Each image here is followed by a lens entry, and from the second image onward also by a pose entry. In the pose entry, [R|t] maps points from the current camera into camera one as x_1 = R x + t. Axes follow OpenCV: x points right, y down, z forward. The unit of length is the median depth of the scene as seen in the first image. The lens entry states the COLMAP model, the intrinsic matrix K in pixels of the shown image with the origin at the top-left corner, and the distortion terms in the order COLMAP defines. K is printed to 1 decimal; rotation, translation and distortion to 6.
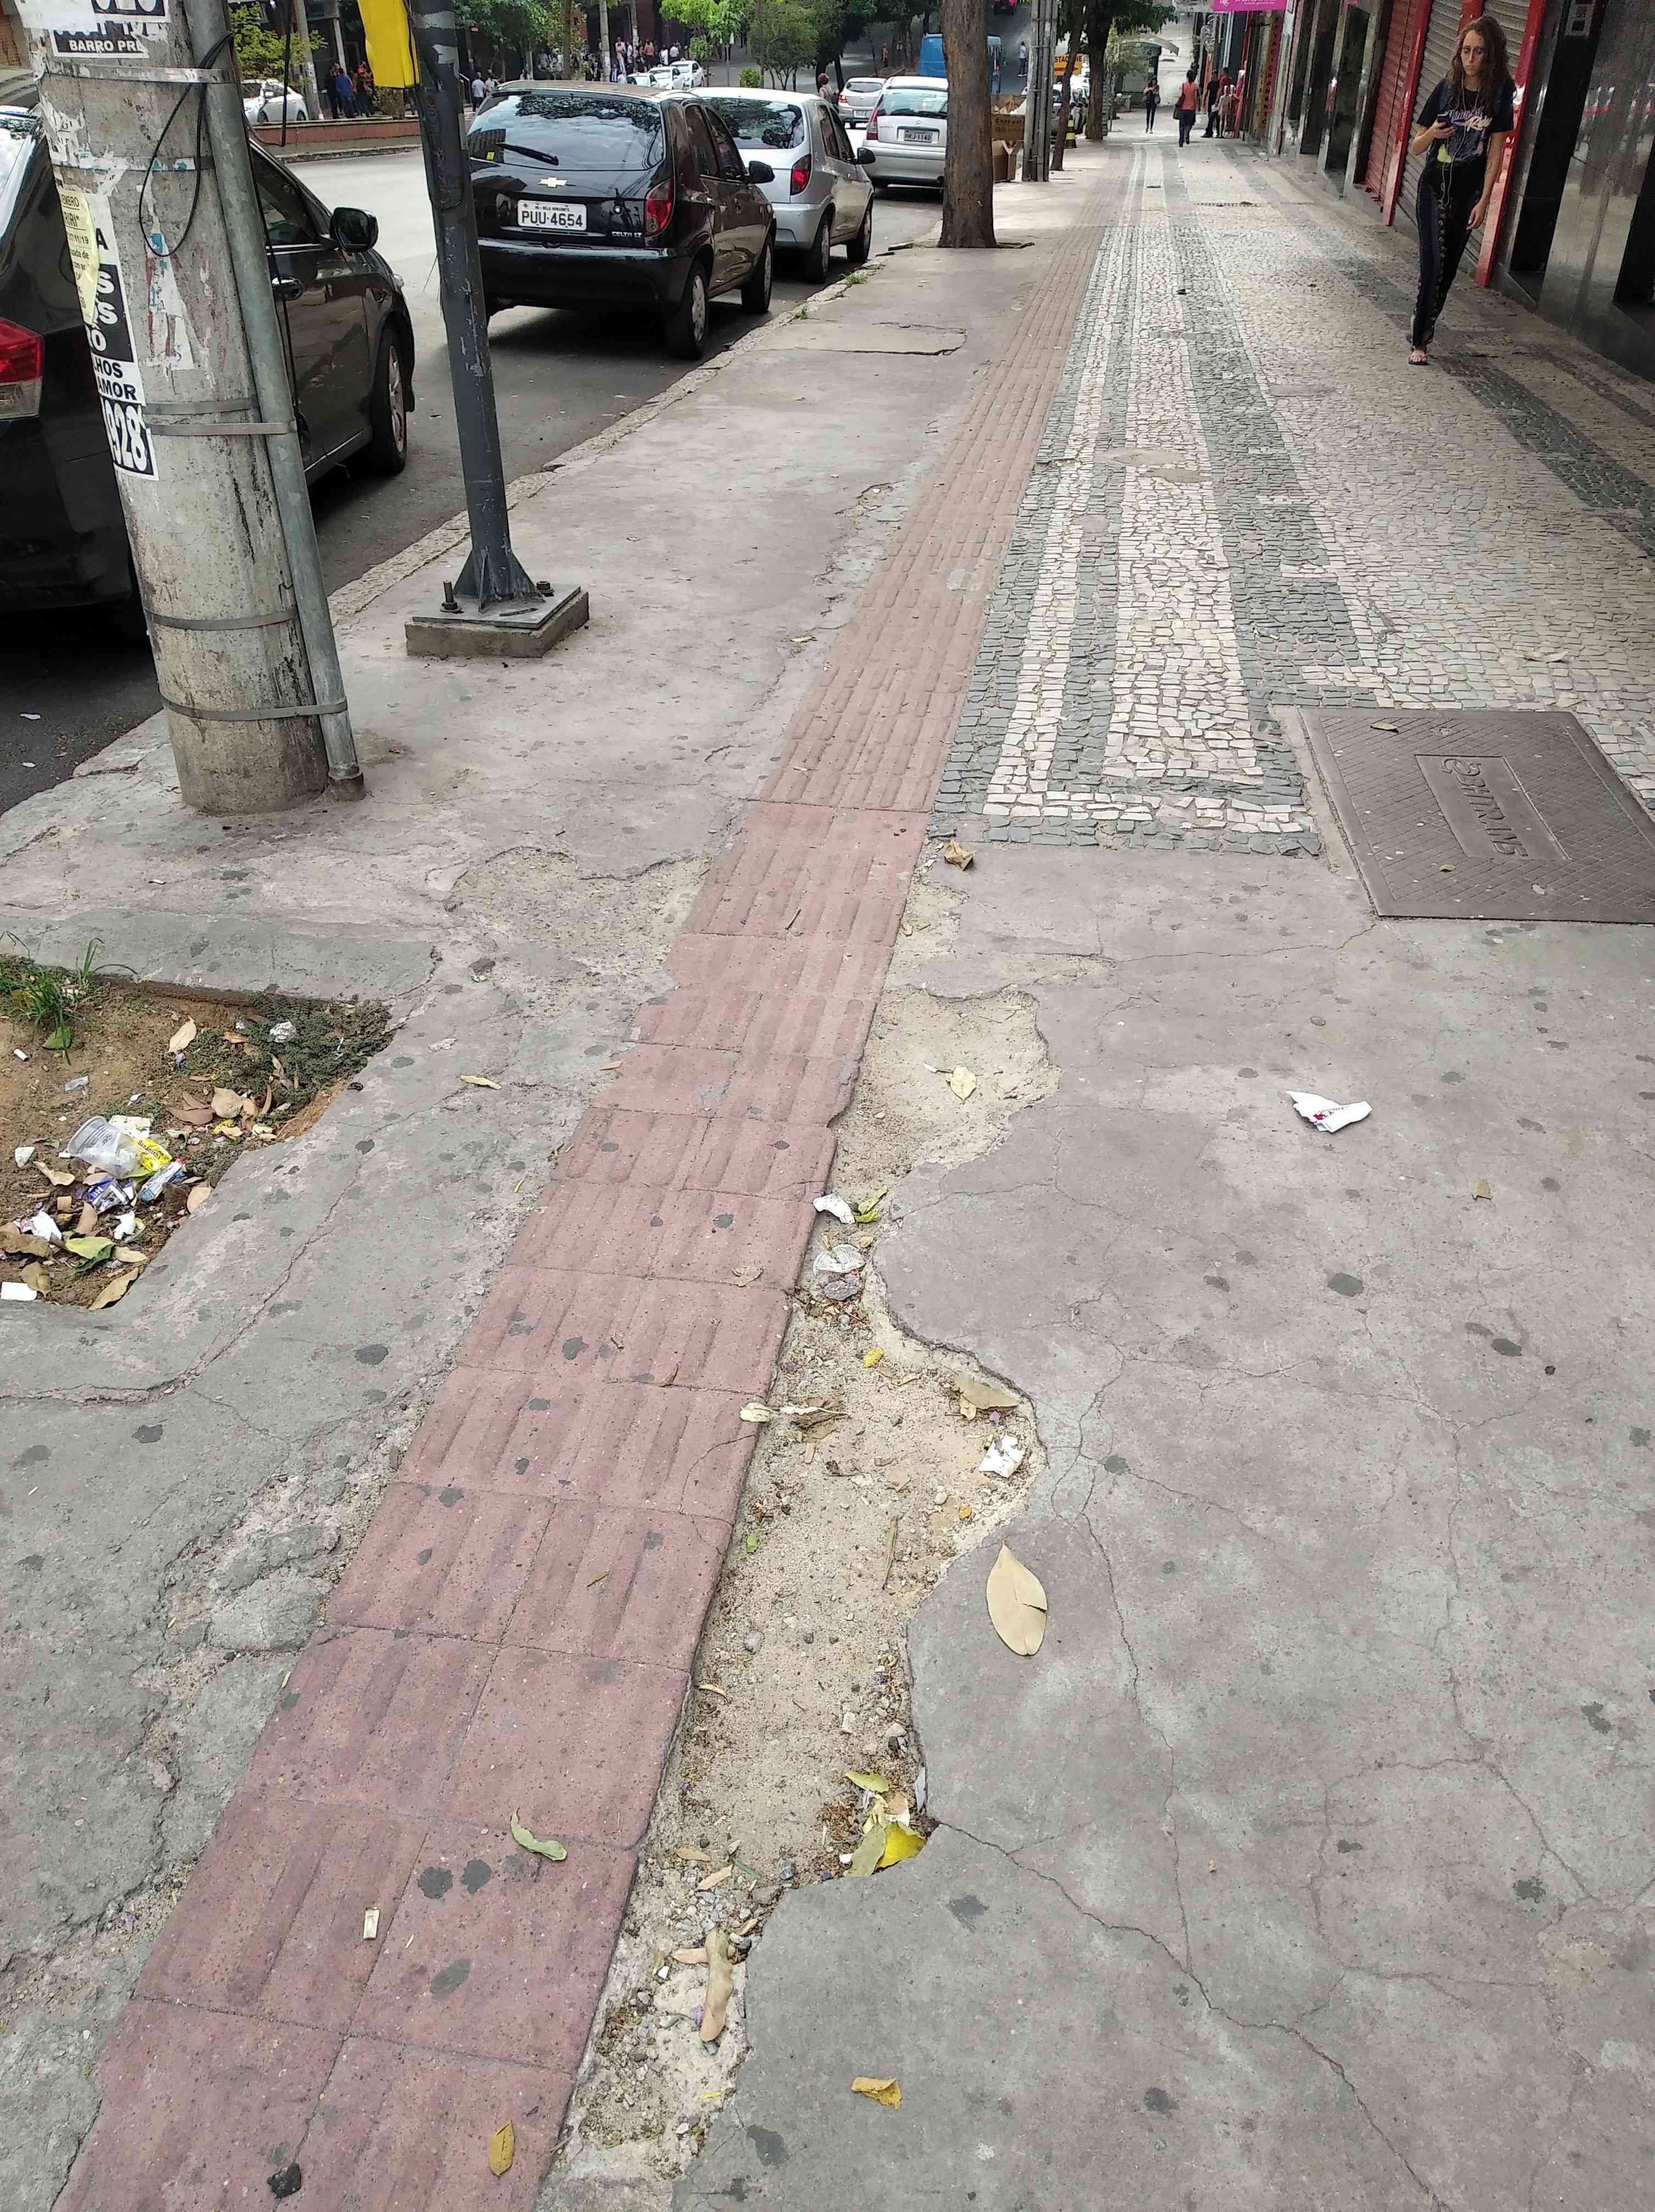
lens RADIAL K [[1689.7, 0, 849.1], [0, 1689.7, 1120.1], [0, 0, 1]] dist [0.029567, -0.054941]
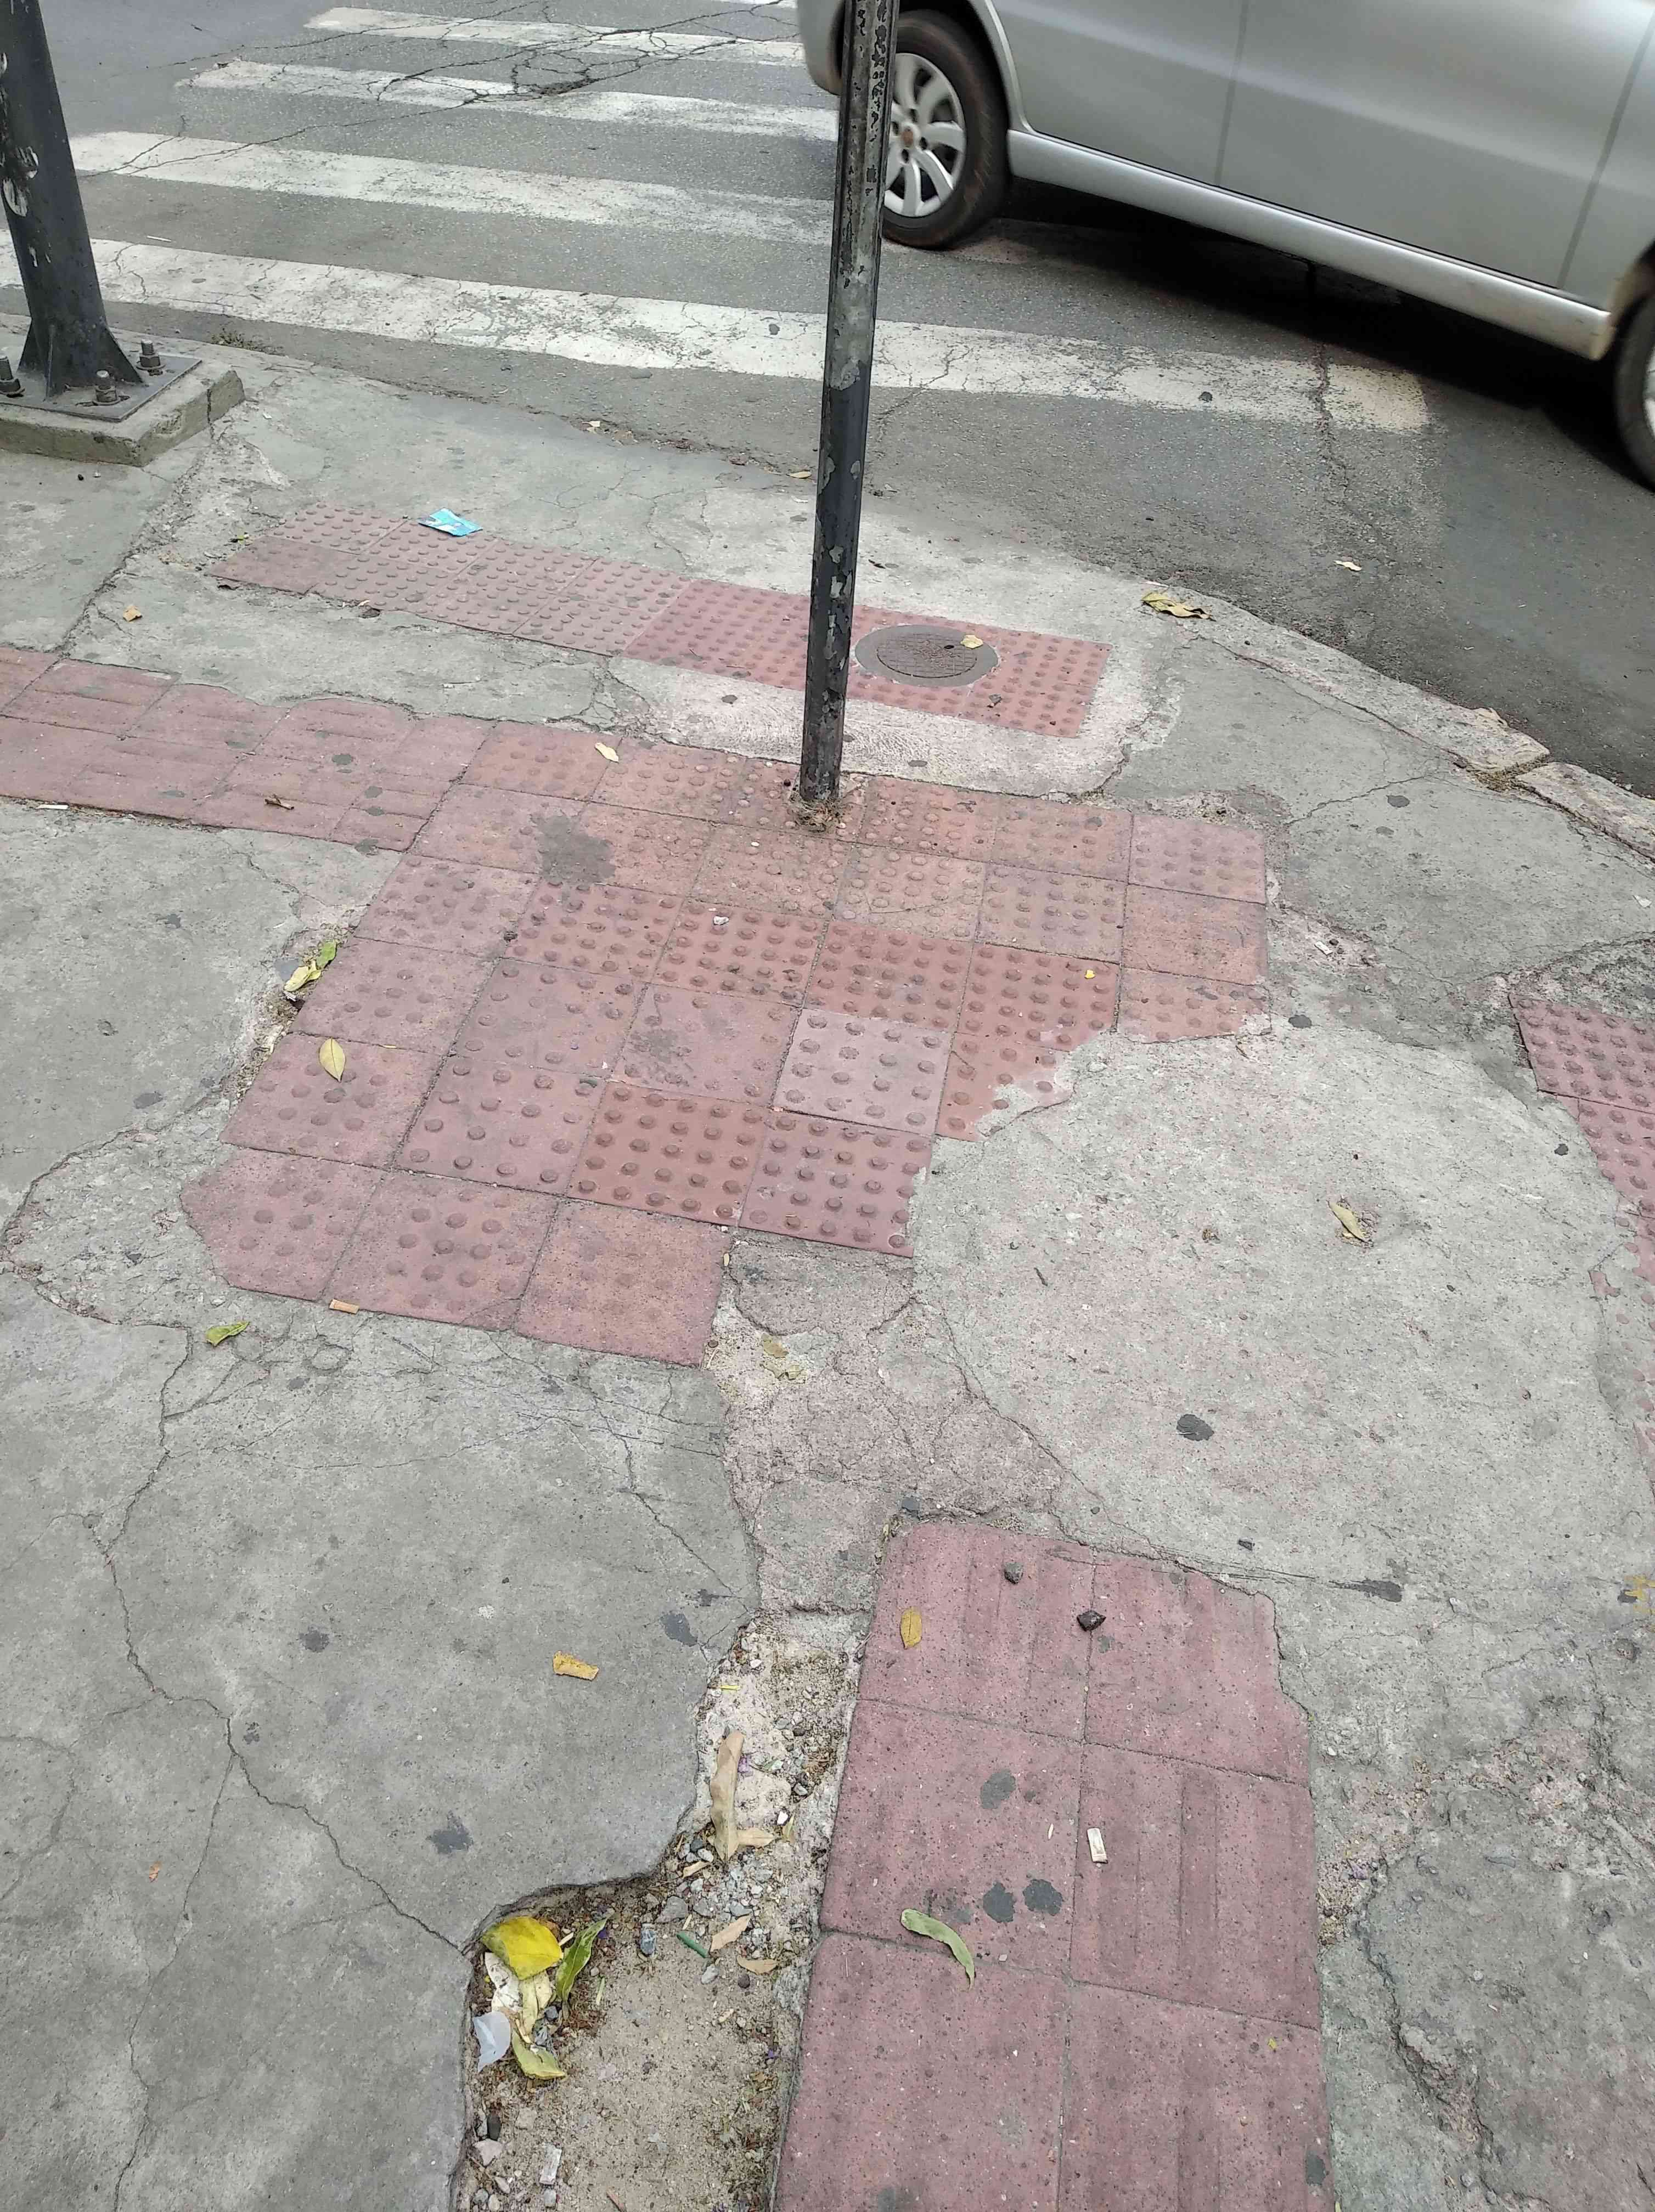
lens RADIAL K [[1689.7, 0, 845.8], [0, 1689.7, 1092.8], [0, 0, 1]] dist [0.029567, -0.054941]
pose [[-0.997874, -0.046540, -0.045614, -0.072733], [-0.055257, 0.233246, 0.970847, -0.465622], [-0.034544, 0.971303, -0.235322, 0.730584]]
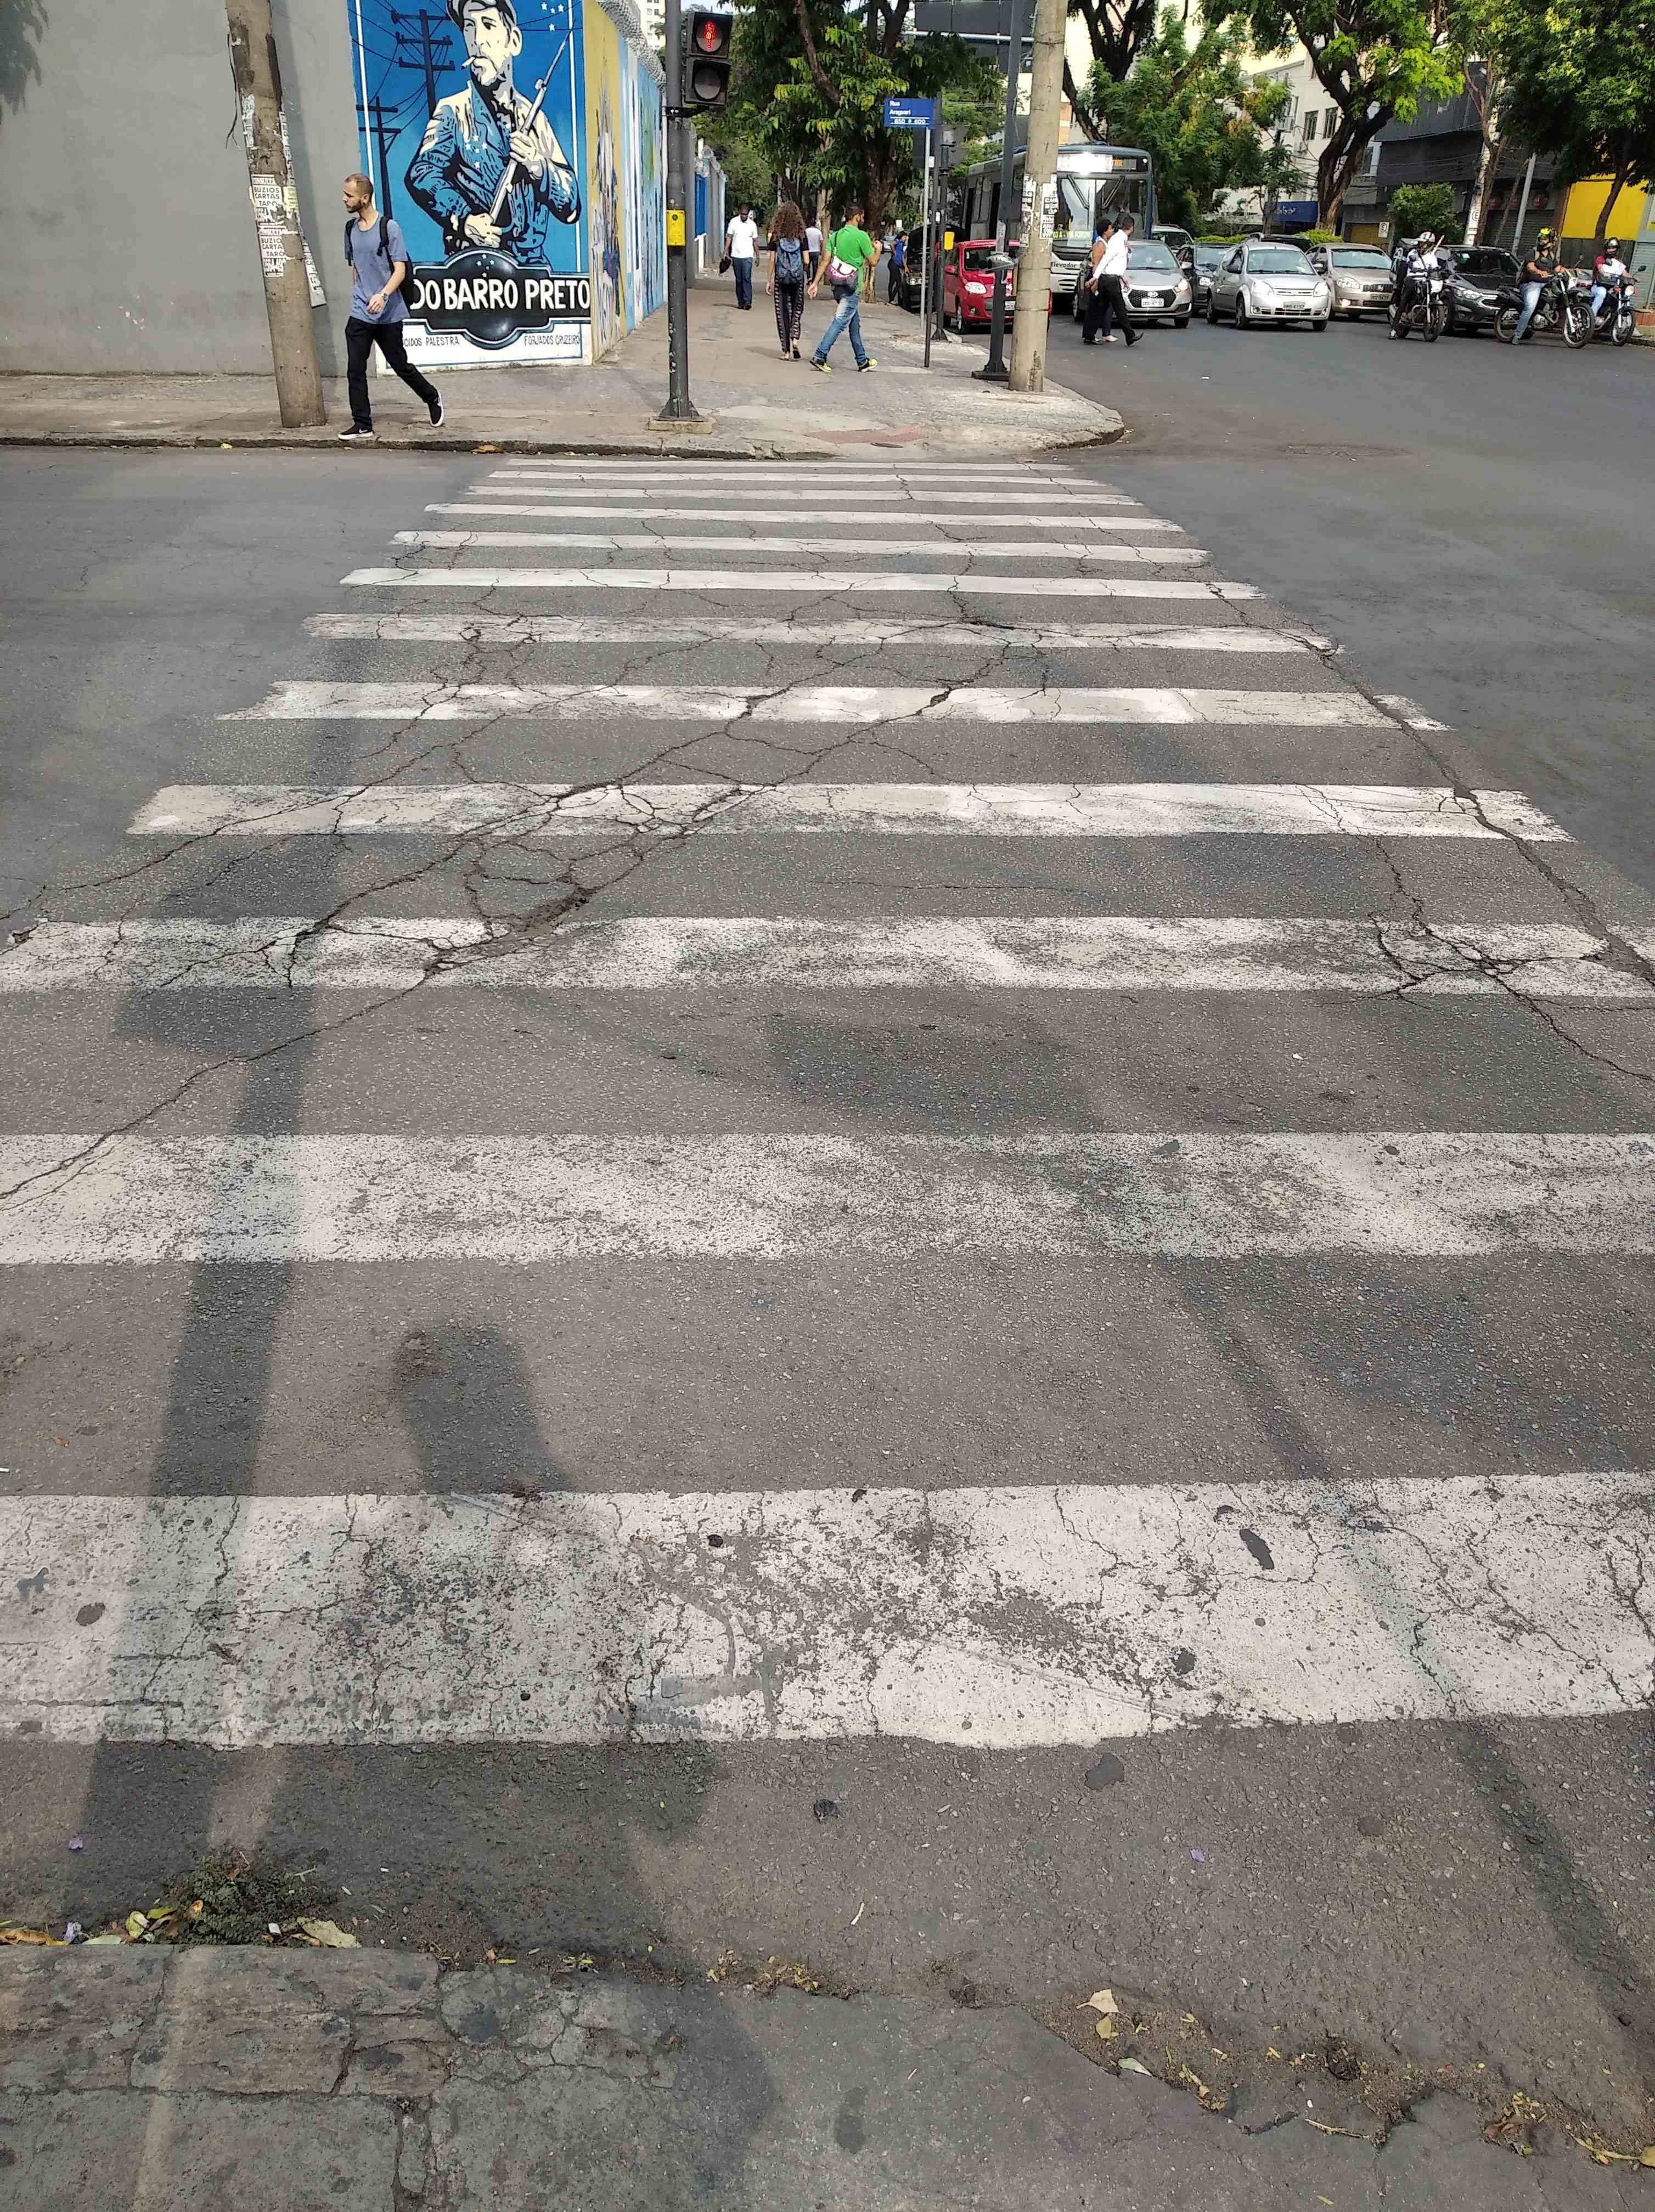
lens RADIAL K [[1689.7, 0, 850.4], [0, 1689.7, 1057.5], [0, 0, 1]] dist [0.029567, -0.054941]
pose [[-0.977561, 0.065896, -0.200082, 0.530038], [-0.145090, 0.477982, 0.866304, 0.447085], [0.152721, 0.875894, -0.457696, -0.756705]]
